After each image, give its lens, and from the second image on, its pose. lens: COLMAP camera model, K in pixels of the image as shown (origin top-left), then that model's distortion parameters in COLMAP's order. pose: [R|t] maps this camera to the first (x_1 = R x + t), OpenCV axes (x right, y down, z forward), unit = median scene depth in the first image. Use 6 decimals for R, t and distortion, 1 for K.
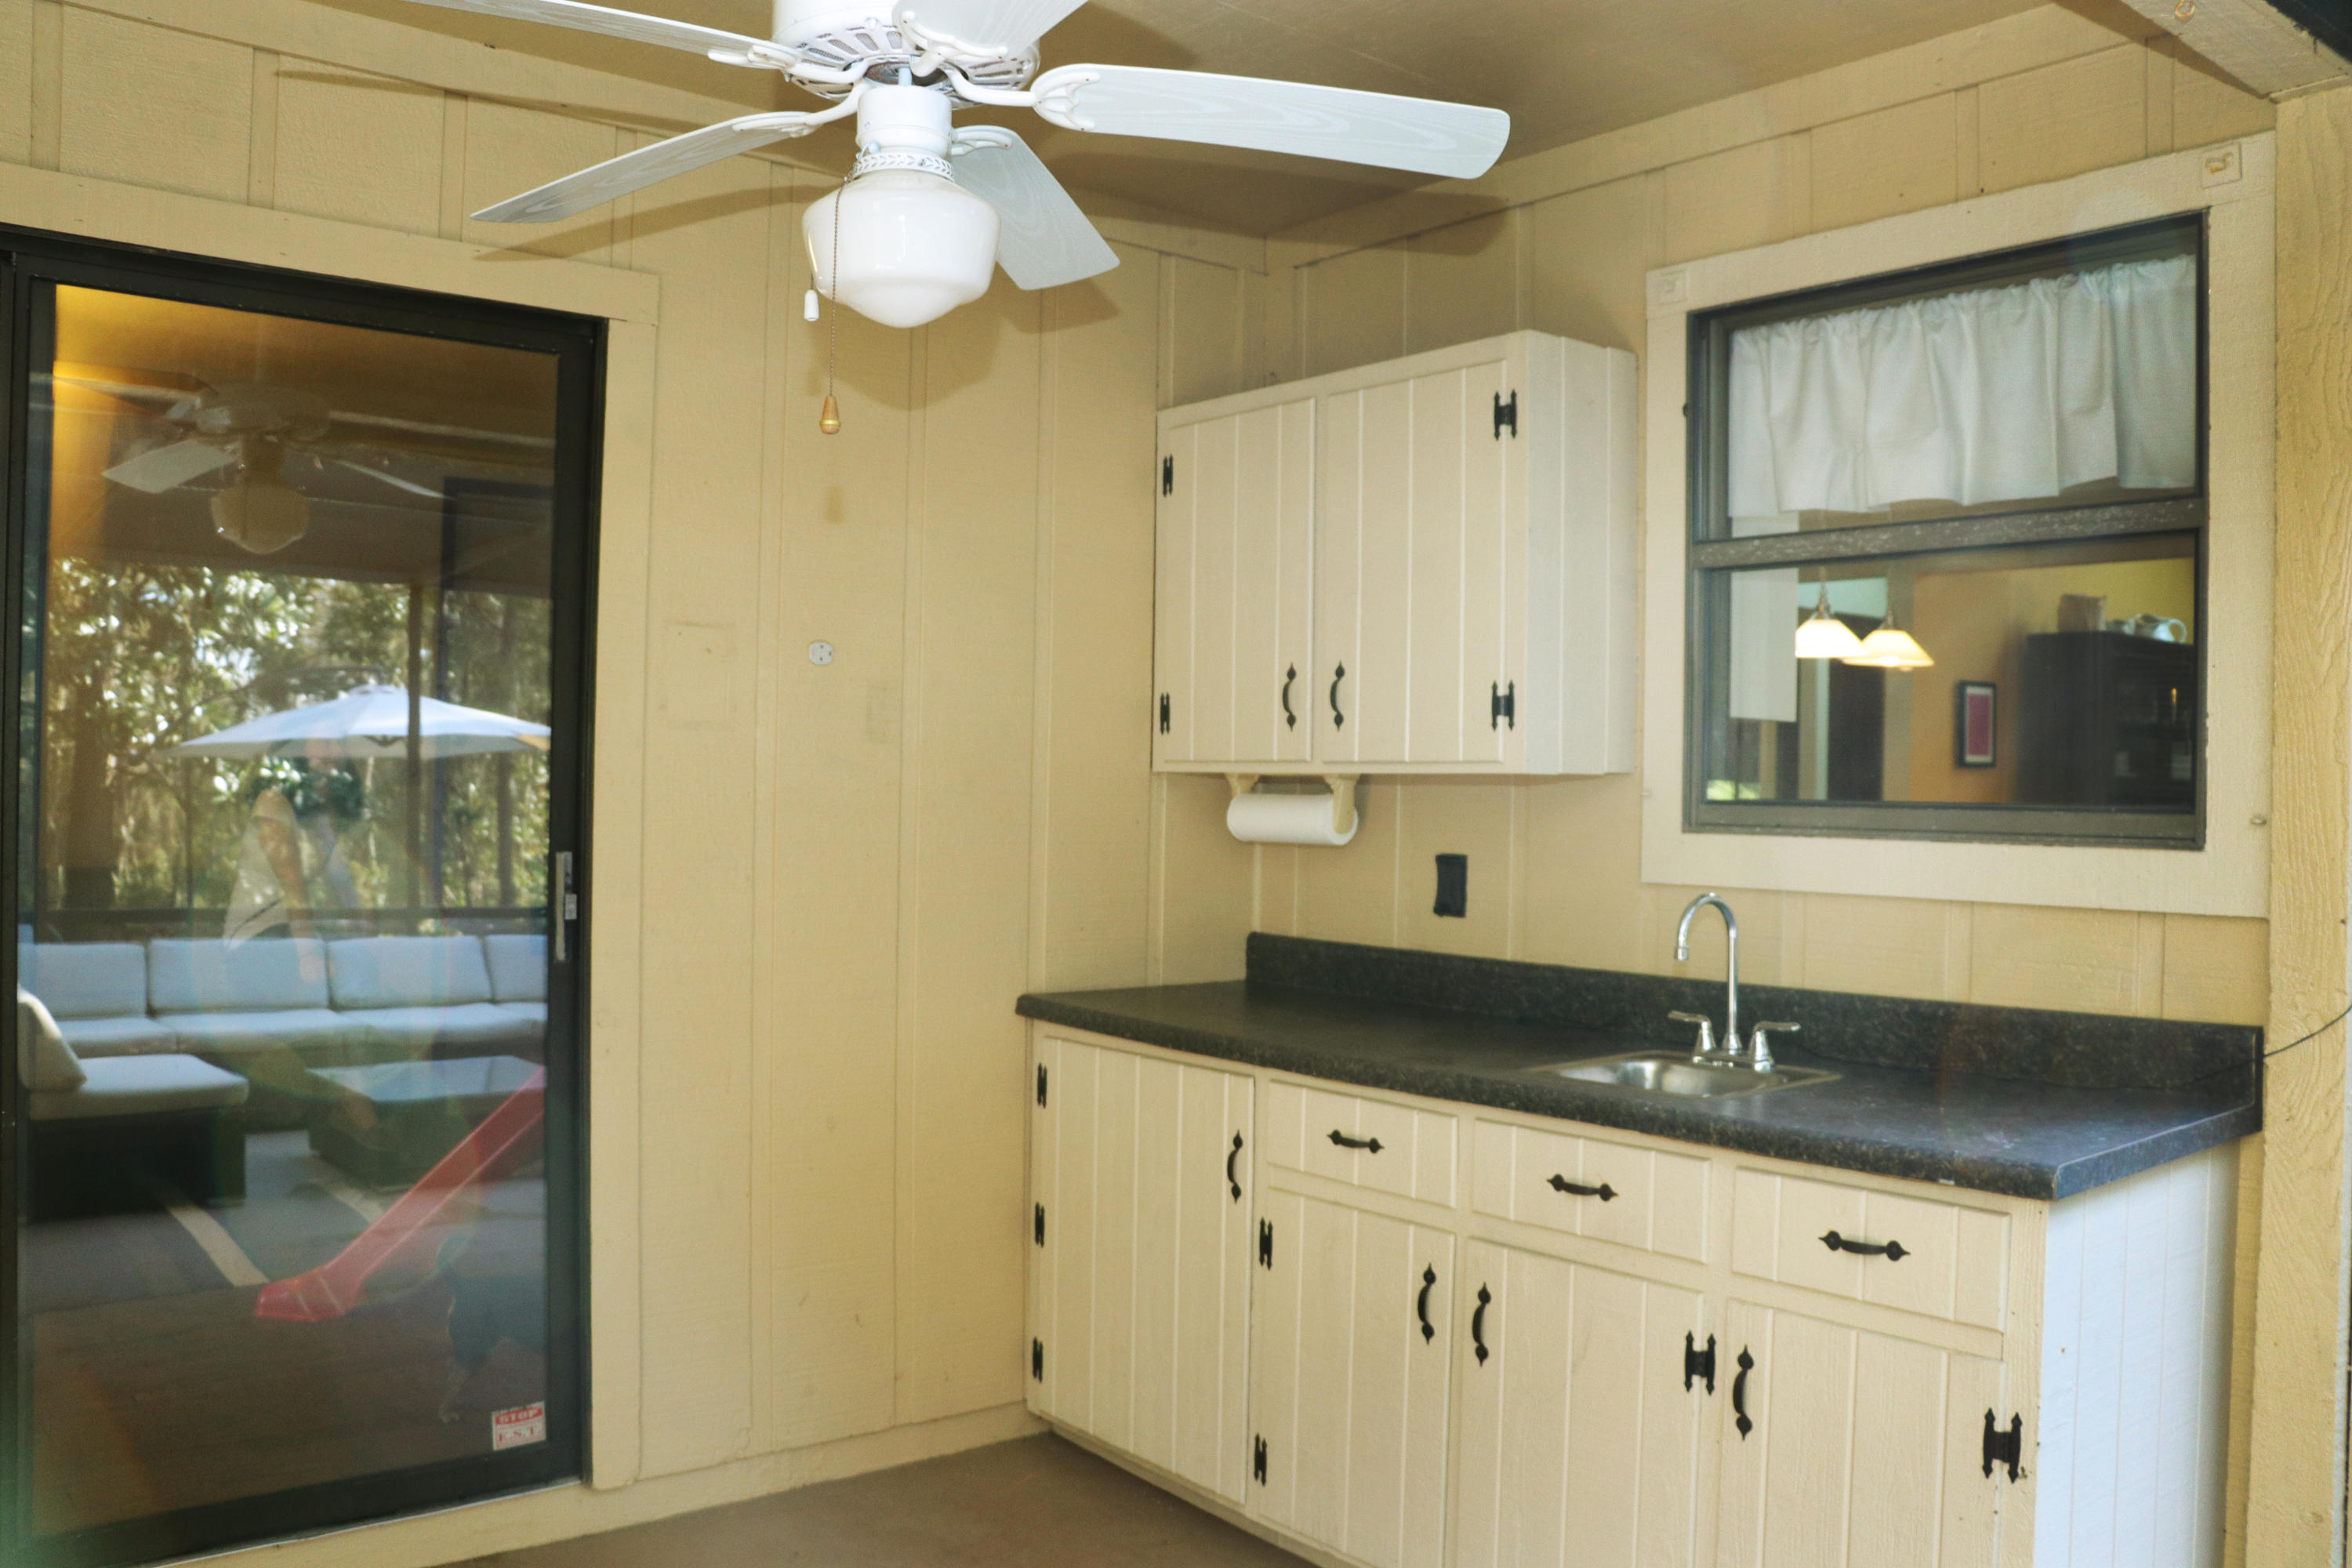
lens RADIAL K [[1905.2, 0, 1155.4], [0, 1905.2, 789.0], [0, 0, 1]] dist [-0.174637, 0.132704]
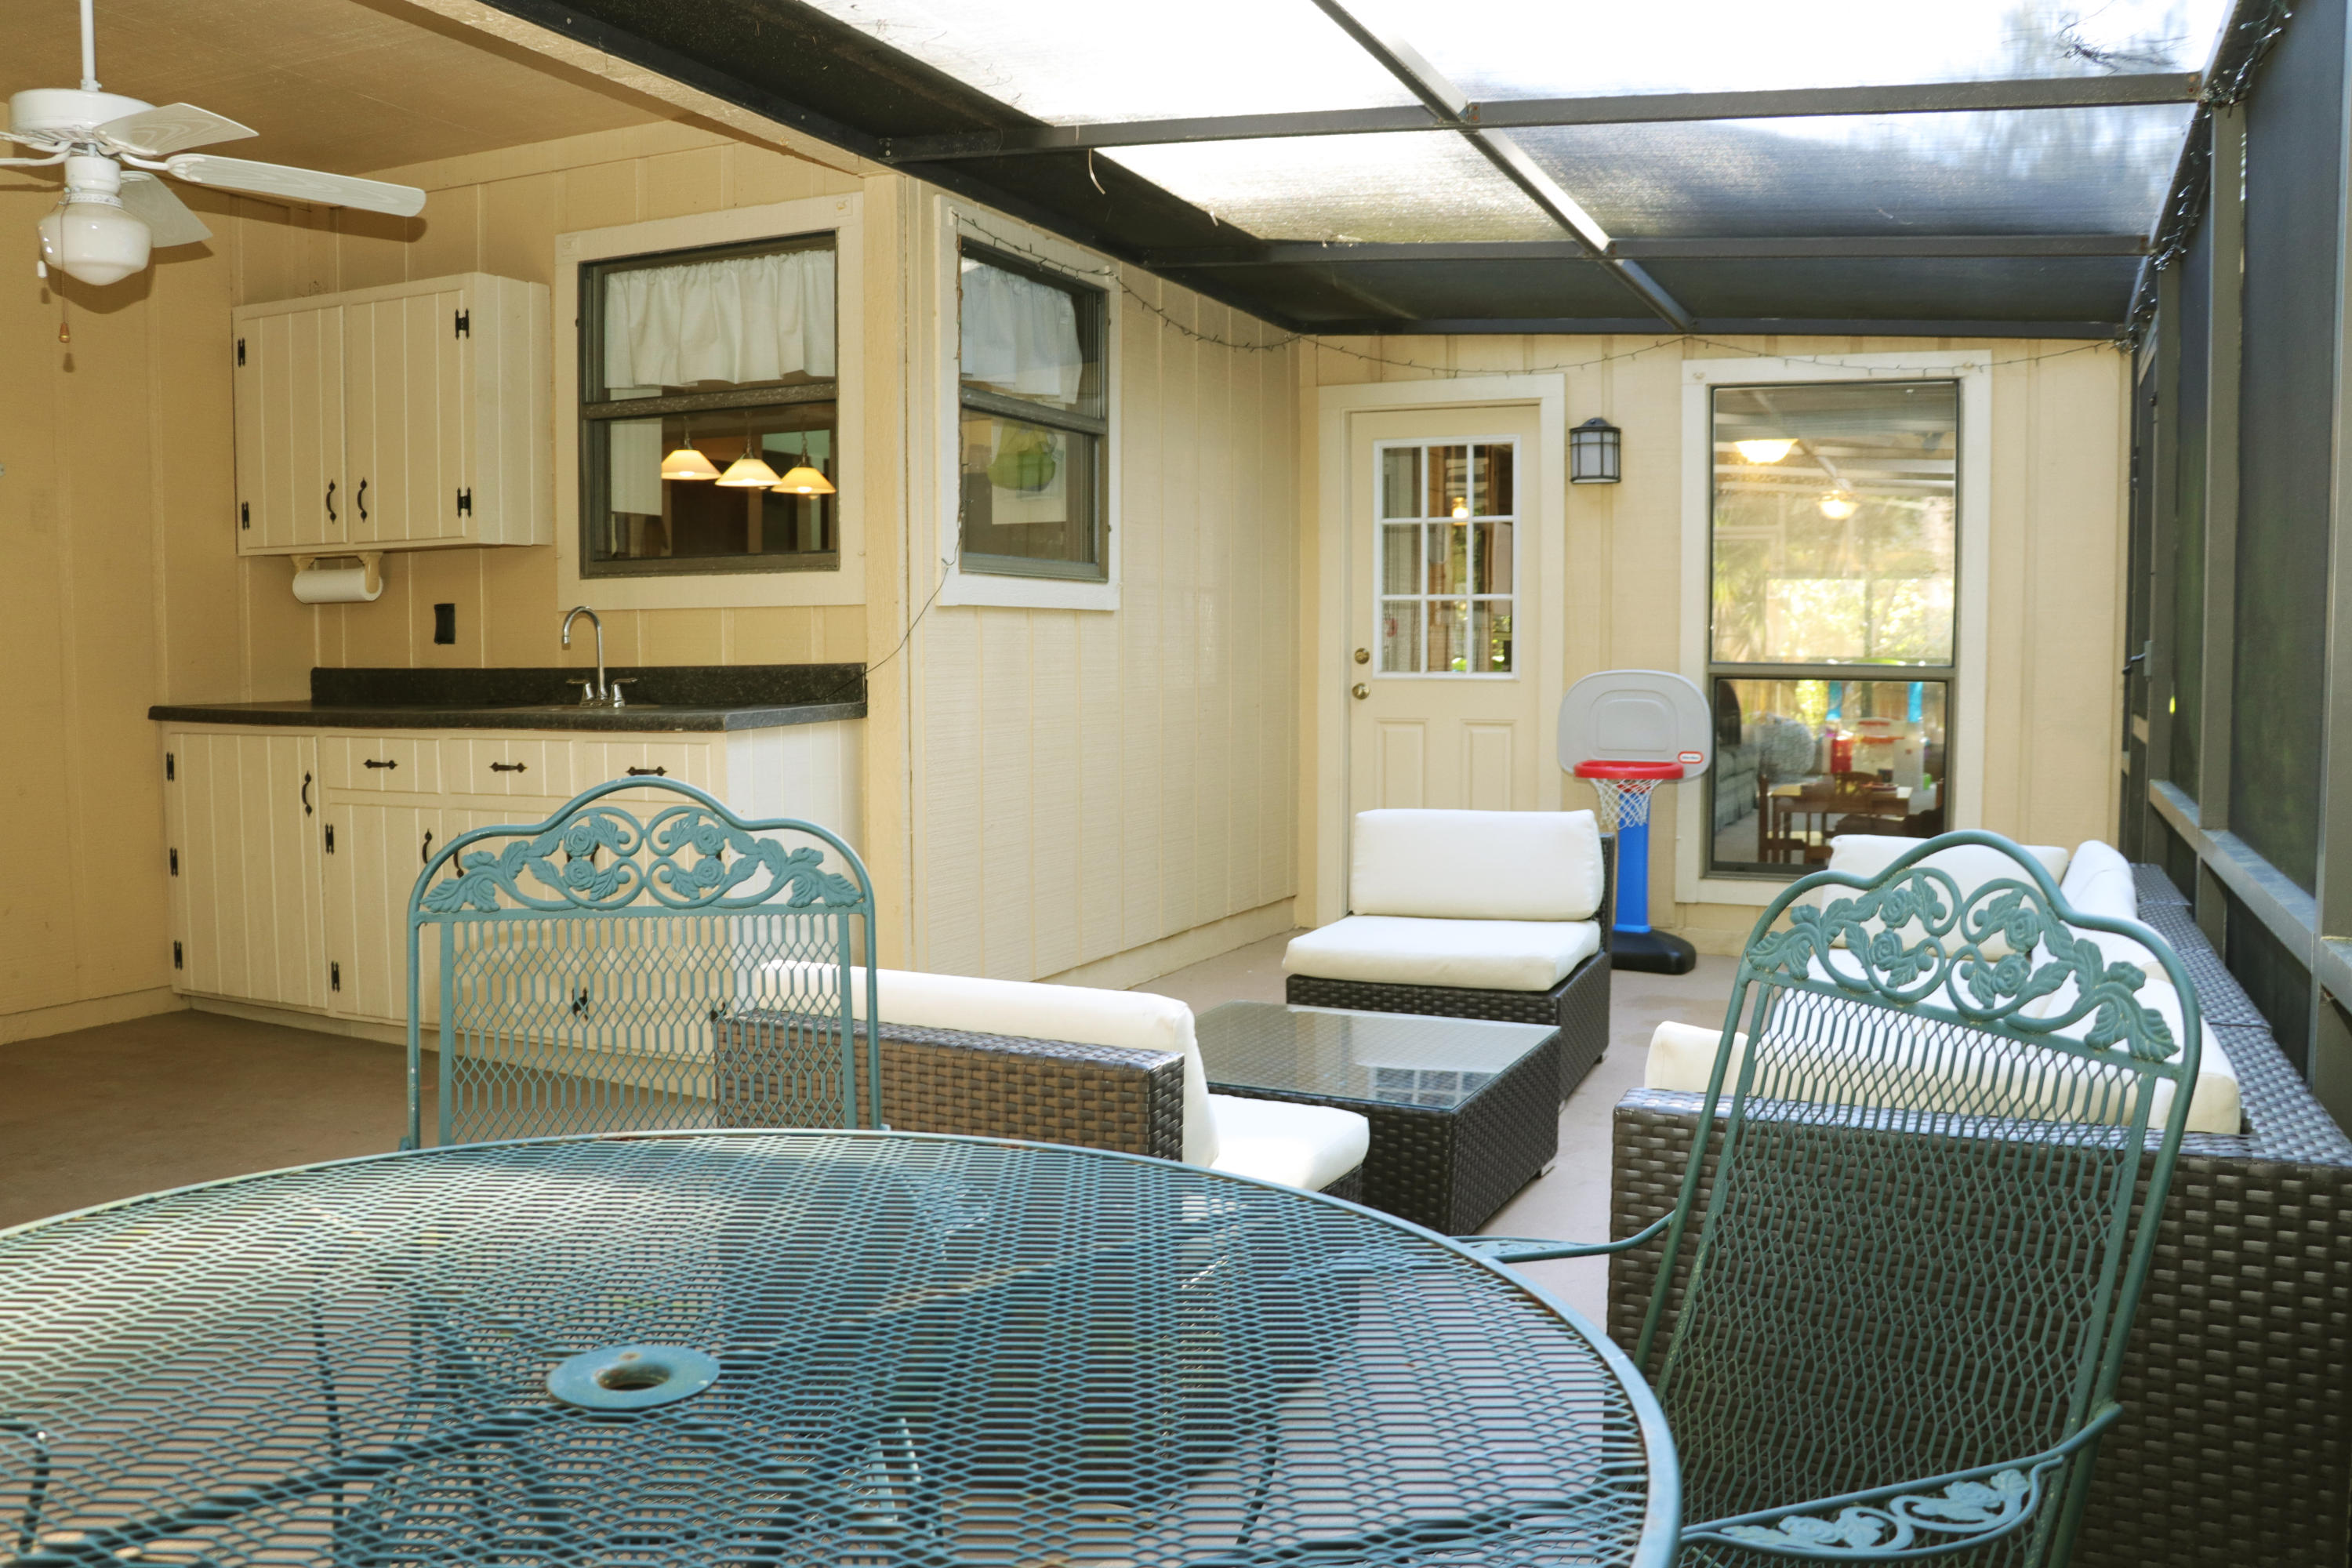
lens RADIAL K [[1905.2, 0, 1155.4], [0, 1905.2, 789.0], [0, 0, 1]] dist [-0.174637, 0.132704]
pose [[0.892269, -0.054169, 0.448243, -0.017092], [0.019950, 0.996537, 0.080717, 0.083020], [-0.451064, -0.063079, 0.890260, -0.699456]]
